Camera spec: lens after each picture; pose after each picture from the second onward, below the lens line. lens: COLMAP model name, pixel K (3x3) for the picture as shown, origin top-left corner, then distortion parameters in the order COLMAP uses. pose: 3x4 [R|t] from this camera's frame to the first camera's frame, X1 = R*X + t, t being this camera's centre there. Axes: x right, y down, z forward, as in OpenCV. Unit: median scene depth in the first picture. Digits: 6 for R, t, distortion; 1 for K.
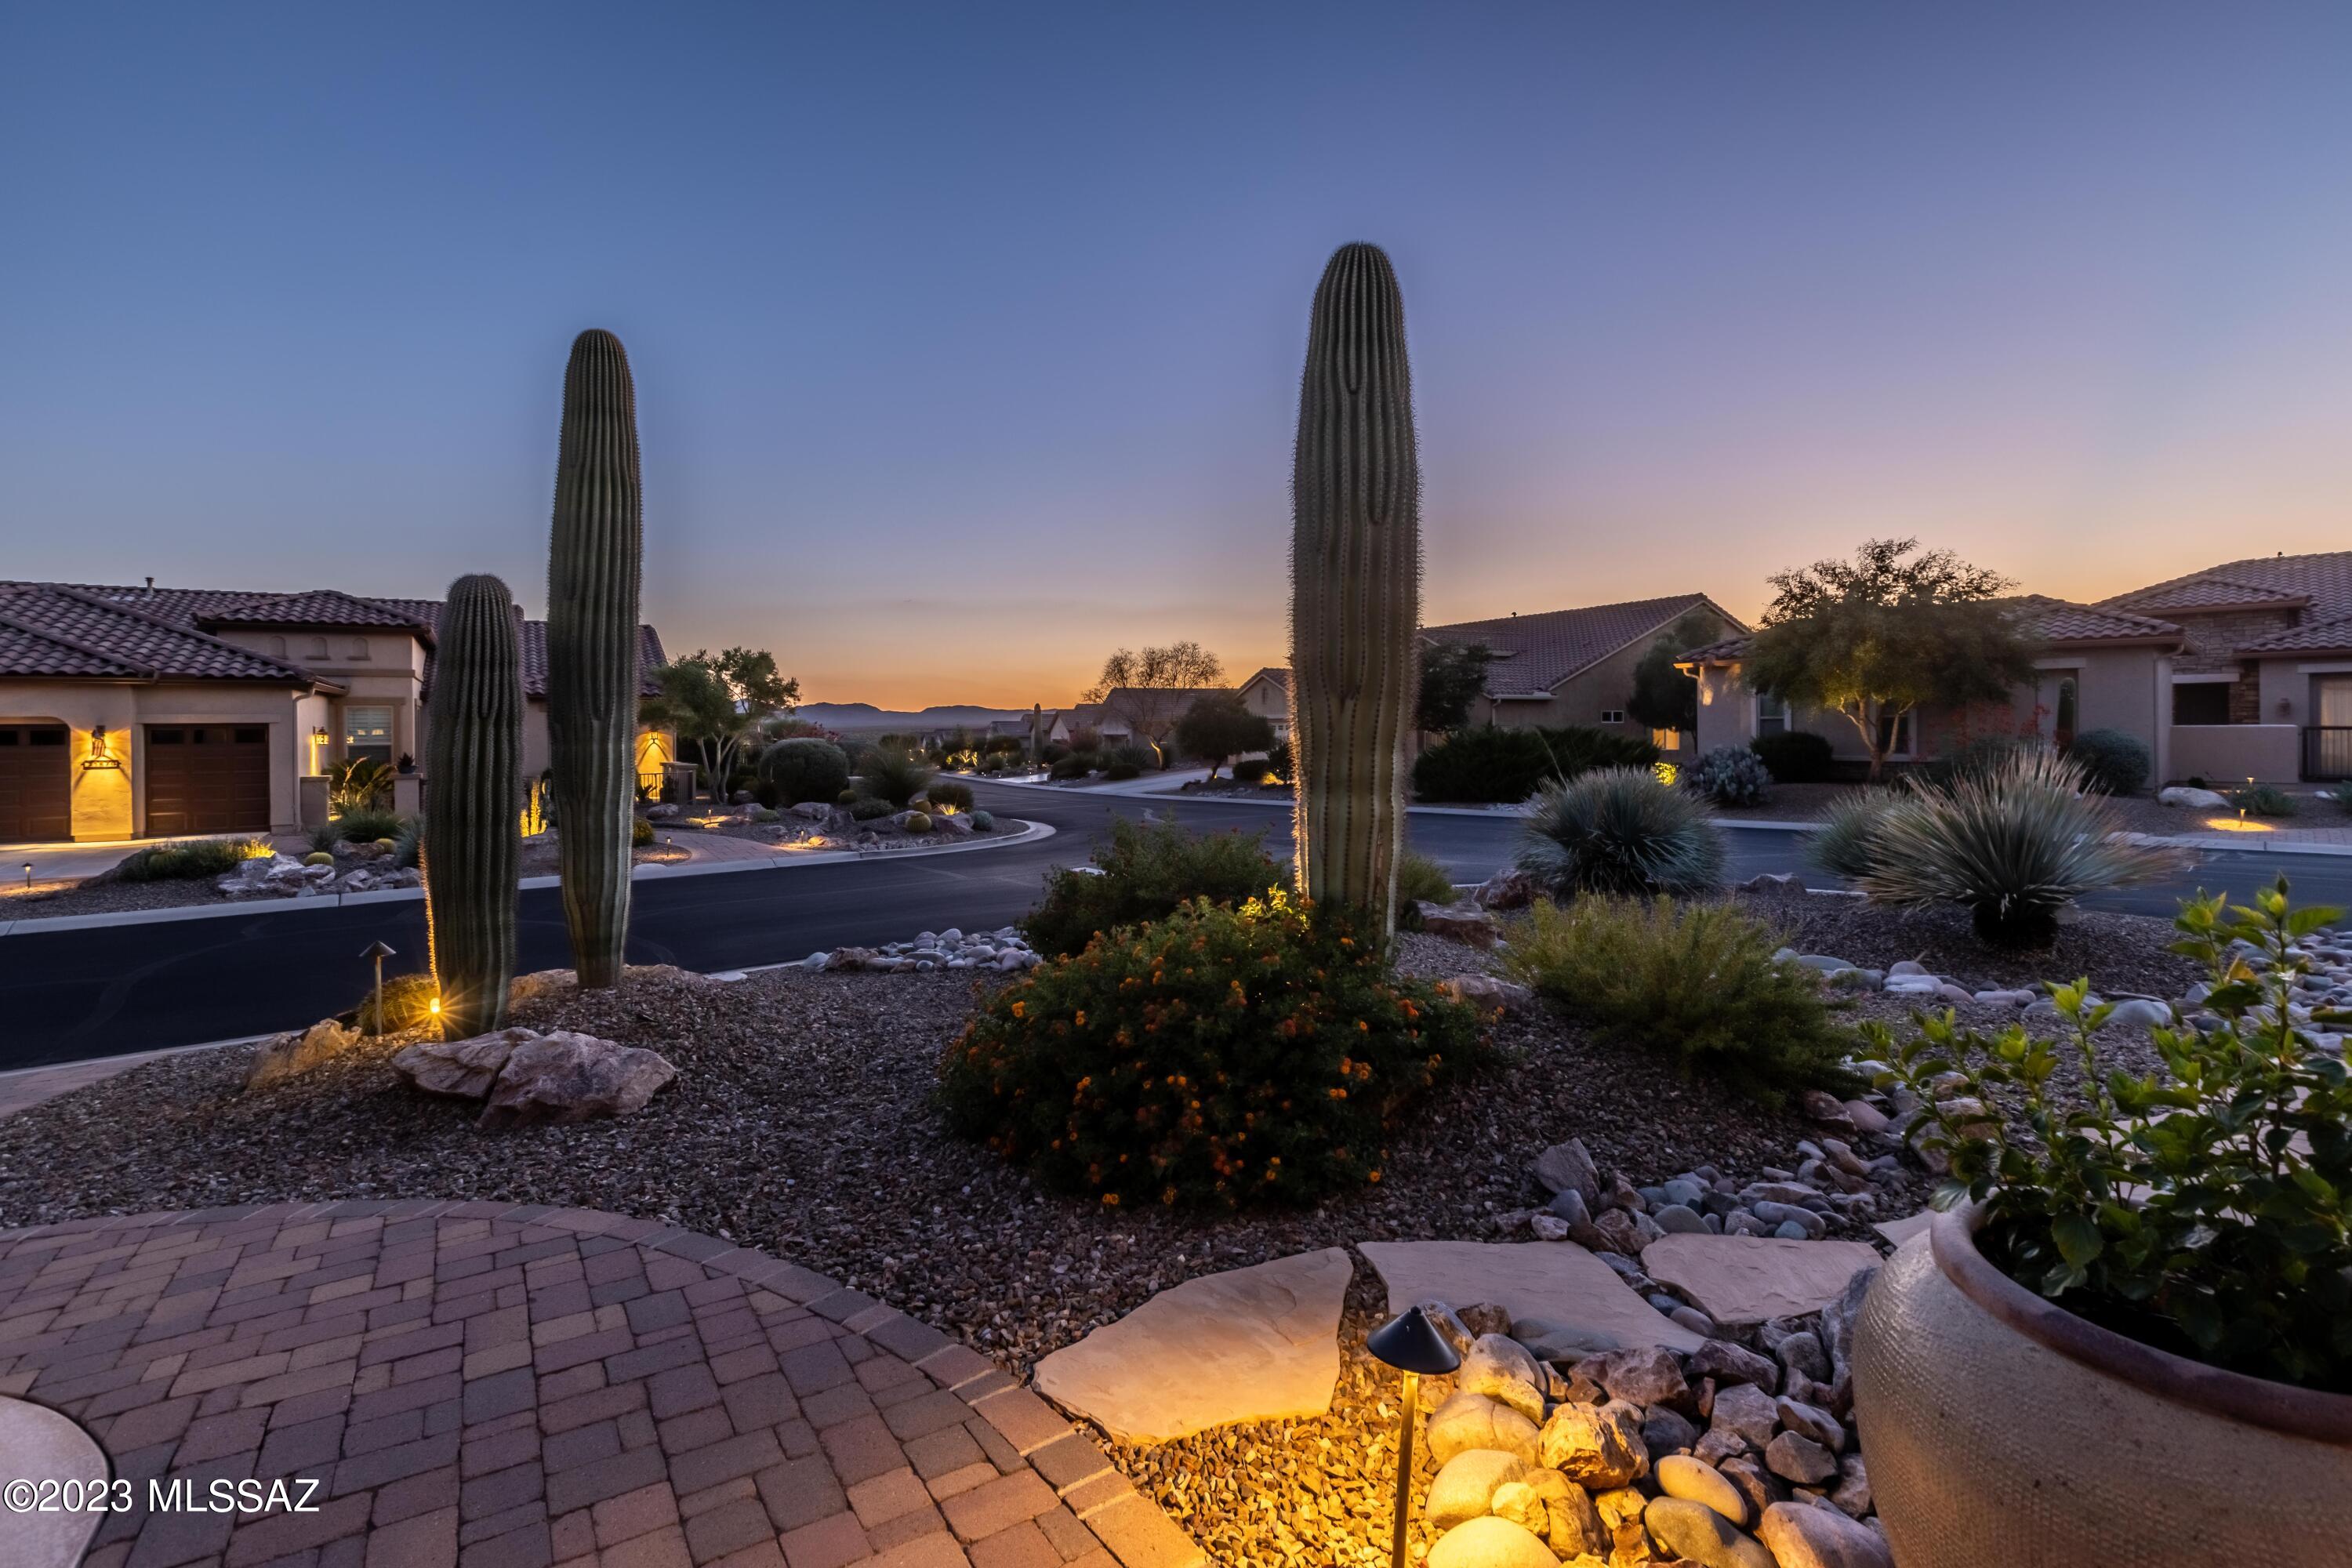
lens RADIAL K [[1063.7, 0, 1174.8], [0, 1063.7, 765.8], [0, 0, 1]] dist [-0.003269, -0.001299]
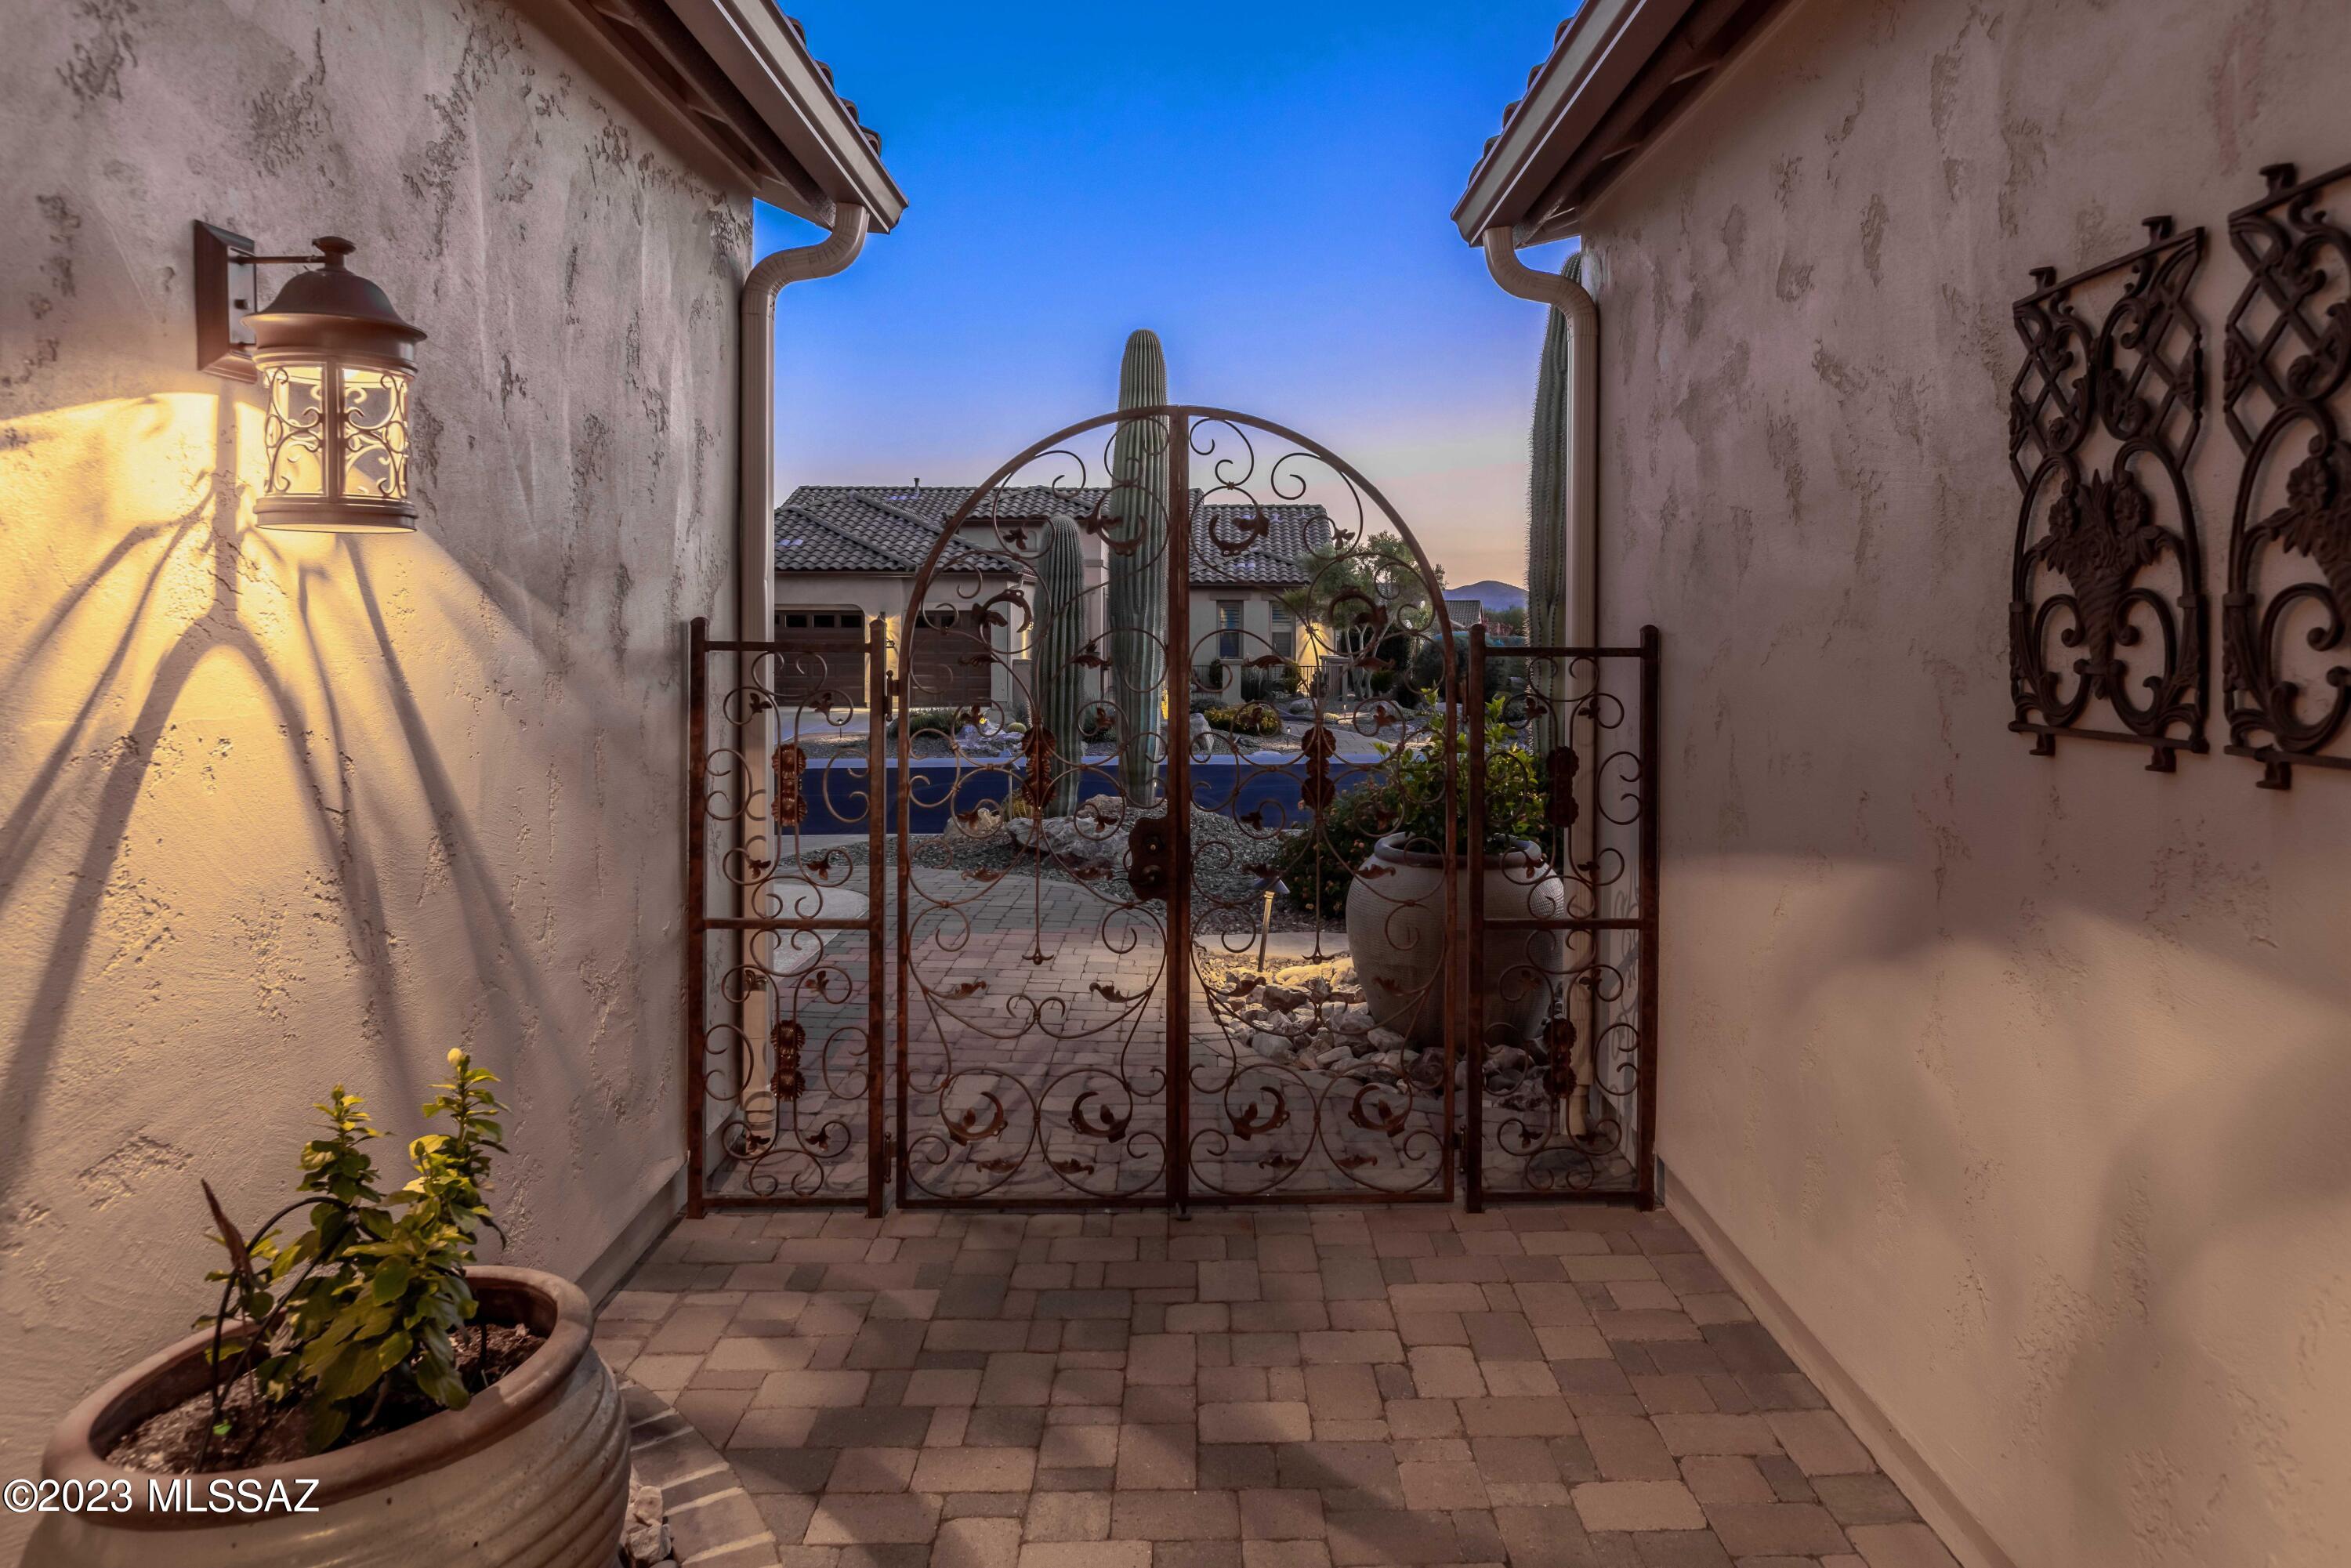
lens RADIAL K [[1290.5, 0, 1175.5], [0, 1290.5, 784.0], [0, 0, 1]] dist [0.030977, -0.000044]
pose [[0.840431, 0.079927, -0.535991, 0.092974], [-0.031750, 0.994627, 0.098535, 0.002070], [0.540987, -0.065794, 0.838453, -0.089377]]
